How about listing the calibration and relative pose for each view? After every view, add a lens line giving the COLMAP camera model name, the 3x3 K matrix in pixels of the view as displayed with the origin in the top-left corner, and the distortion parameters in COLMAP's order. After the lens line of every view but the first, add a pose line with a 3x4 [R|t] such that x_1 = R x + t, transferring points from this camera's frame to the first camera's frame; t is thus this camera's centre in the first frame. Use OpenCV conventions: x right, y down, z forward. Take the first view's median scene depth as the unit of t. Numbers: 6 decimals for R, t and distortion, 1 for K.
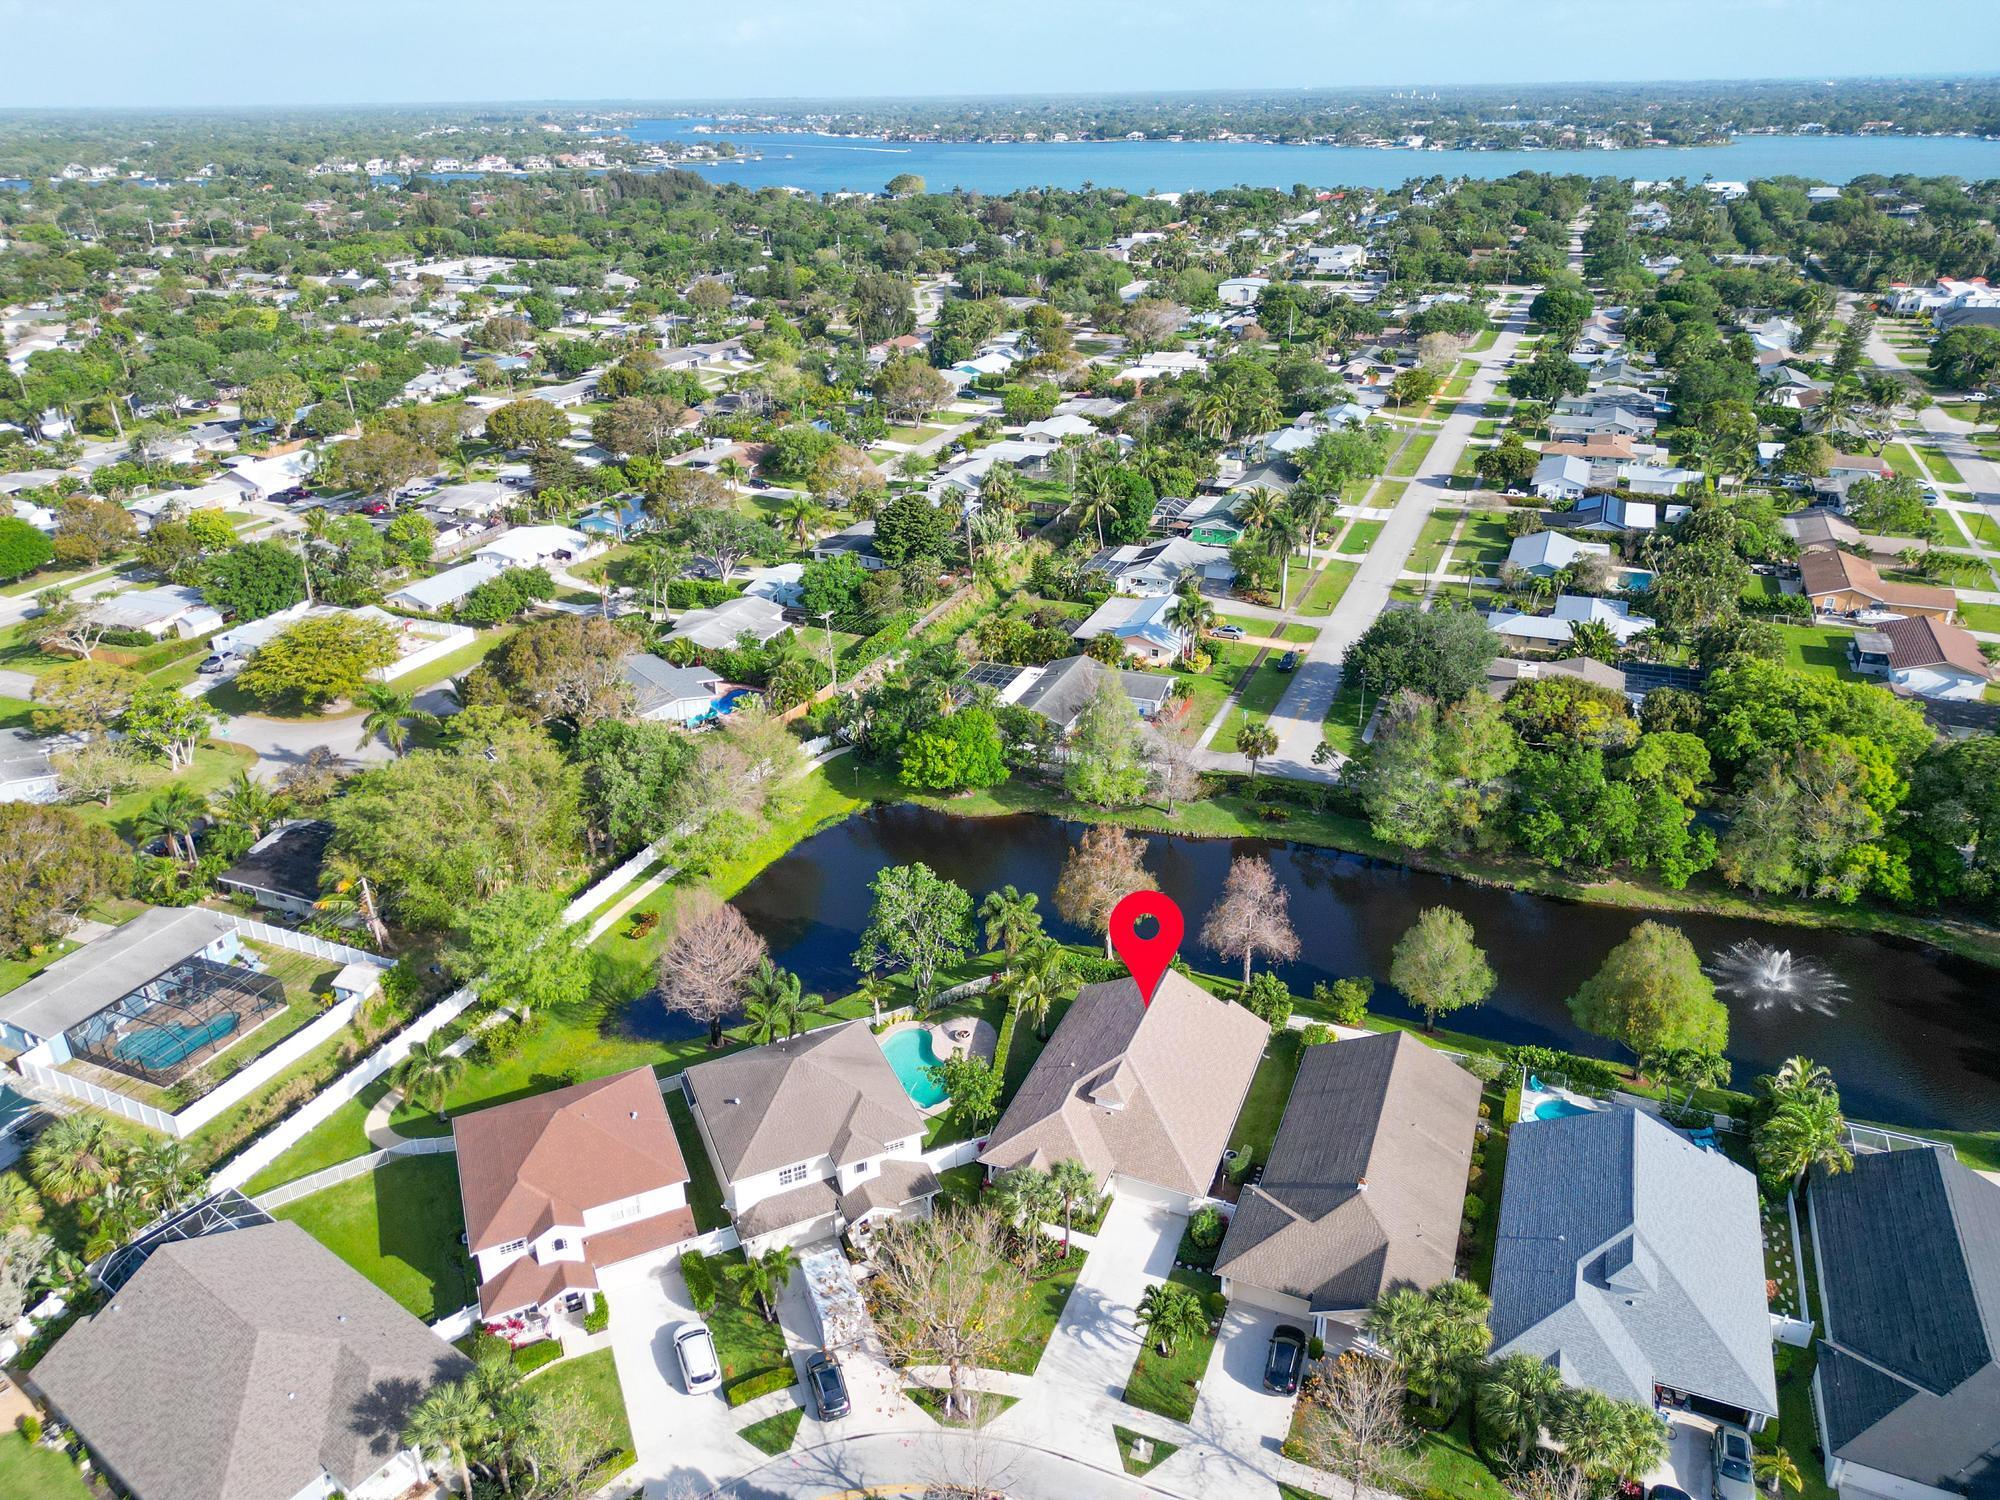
lens RADIAL K [[1405.0, 0, 1000.0], [0, 1405.0, 750.0], [0, 0, 1]] dist [0.077042, -0.077402]
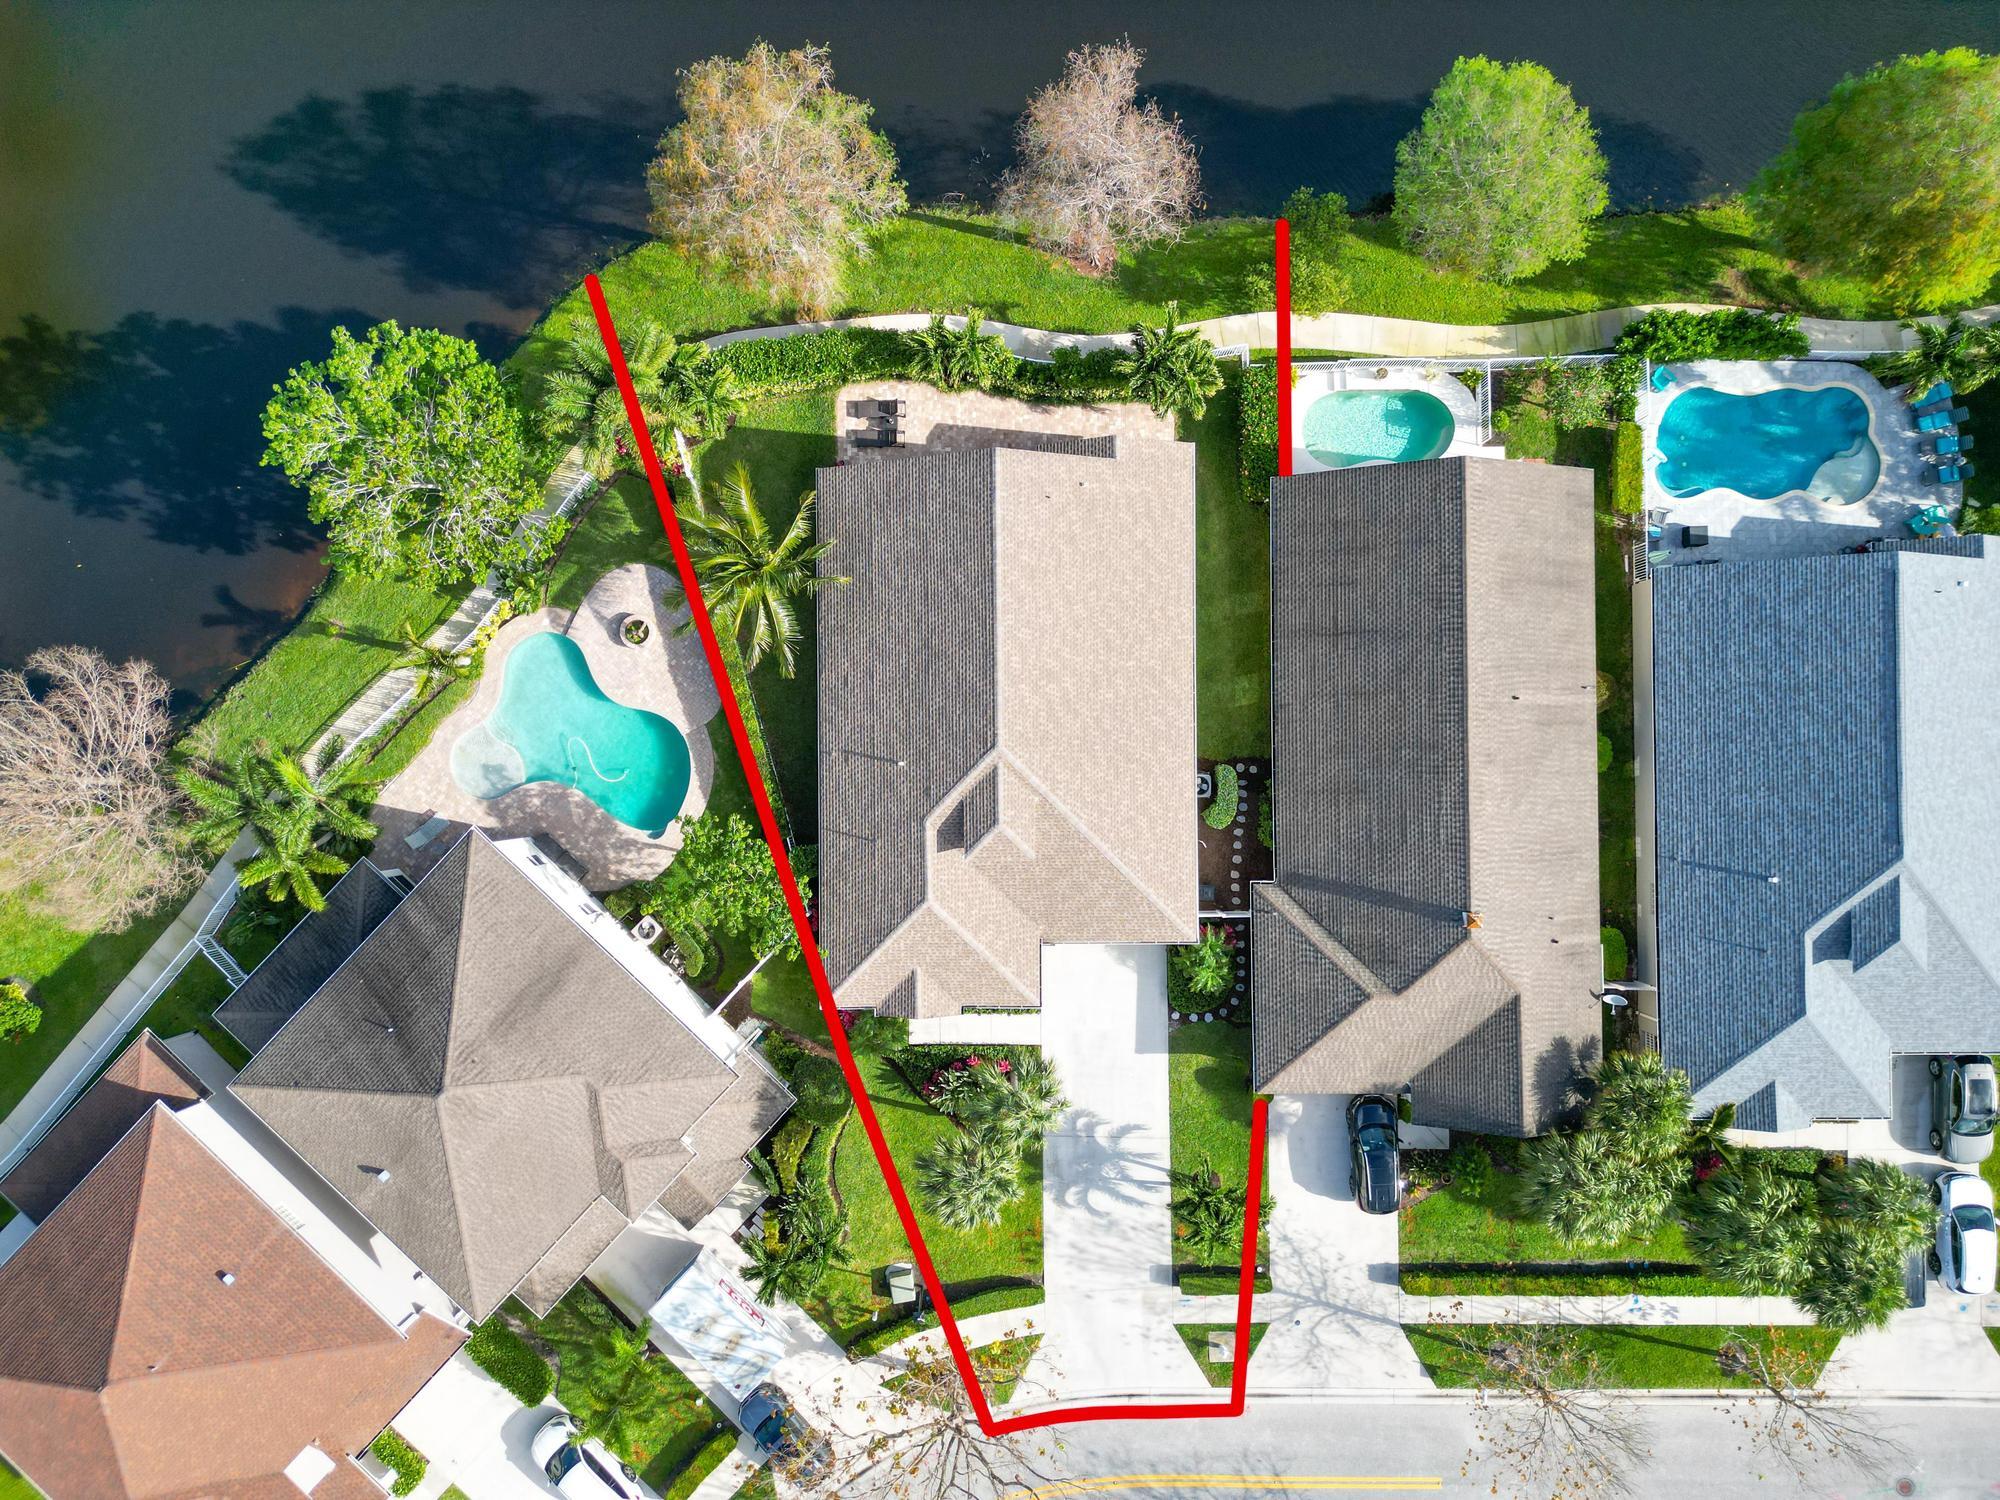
lens RADIAL K [[1405.0, 0, 1000.0], [0, 1405.0, 750.0], [0, 0, 1]] dist [0.077042, -0.077402]
pose [[0.920425, -0.390912, 0.002171, 0.049446], [0.171562, 0.408930, 0.896294, -0.142698], [-0.351260, -0.824599, 0.443455, 0.426458]]
